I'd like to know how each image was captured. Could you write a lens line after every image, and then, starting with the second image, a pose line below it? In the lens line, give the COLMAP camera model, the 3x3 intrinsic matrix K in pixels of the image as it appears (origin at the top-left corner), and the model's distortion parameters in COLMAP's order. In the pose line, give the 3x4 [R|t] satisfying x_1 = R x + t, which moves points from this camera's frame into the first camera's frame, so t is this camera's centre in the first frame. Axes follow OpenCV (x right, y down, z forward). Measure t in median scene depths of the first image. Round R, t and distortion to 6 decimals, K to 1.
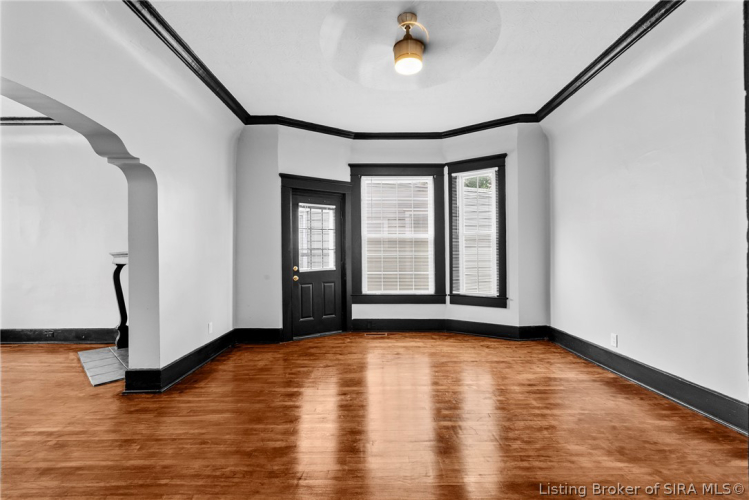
lens RADIAL K [[337.7, 0, 372.7], [0, 337.7, 248.4], [0, 0, 1]] dist [-0.005359, -0.000015]
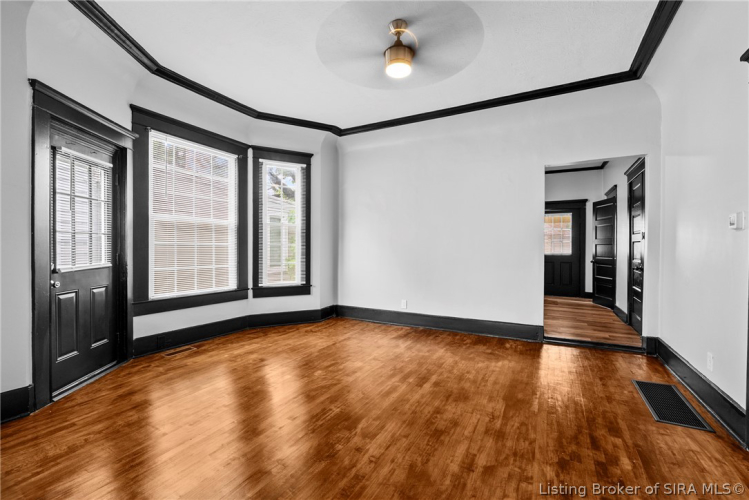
lens RADIAL K [[328.7, 0, 374.5], [0, 328.7, 250.0], [0, 0, 1]] dist [-0.008523, 0.000318]
pose [[0.469301, 0.001929, 0.883036, -0.423269], [-0.030682, 0.999429, 0.014123, 0.009002], [-0.882505, -0.033721, 0.469092, 0.289168]]
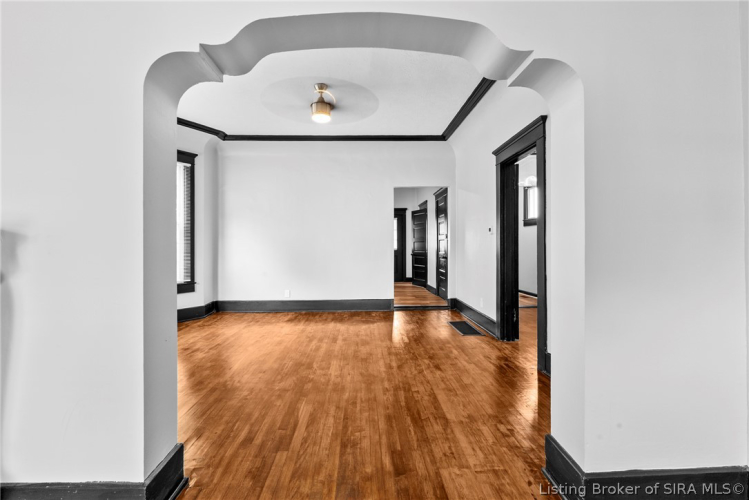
lens RADIAL K [[342.8, 0, 373.8], [0, 342.8, 244.8], [0, 0, 1]] dist [-0.001366, 0.000203]
pose [[-0.043392, 0.008351, 0.999023, -0.718125], [-0.023057, 0.999690, -0.009358, 0.016349], [-0.998792, -0.023440, -0.043186, 0.420552]]
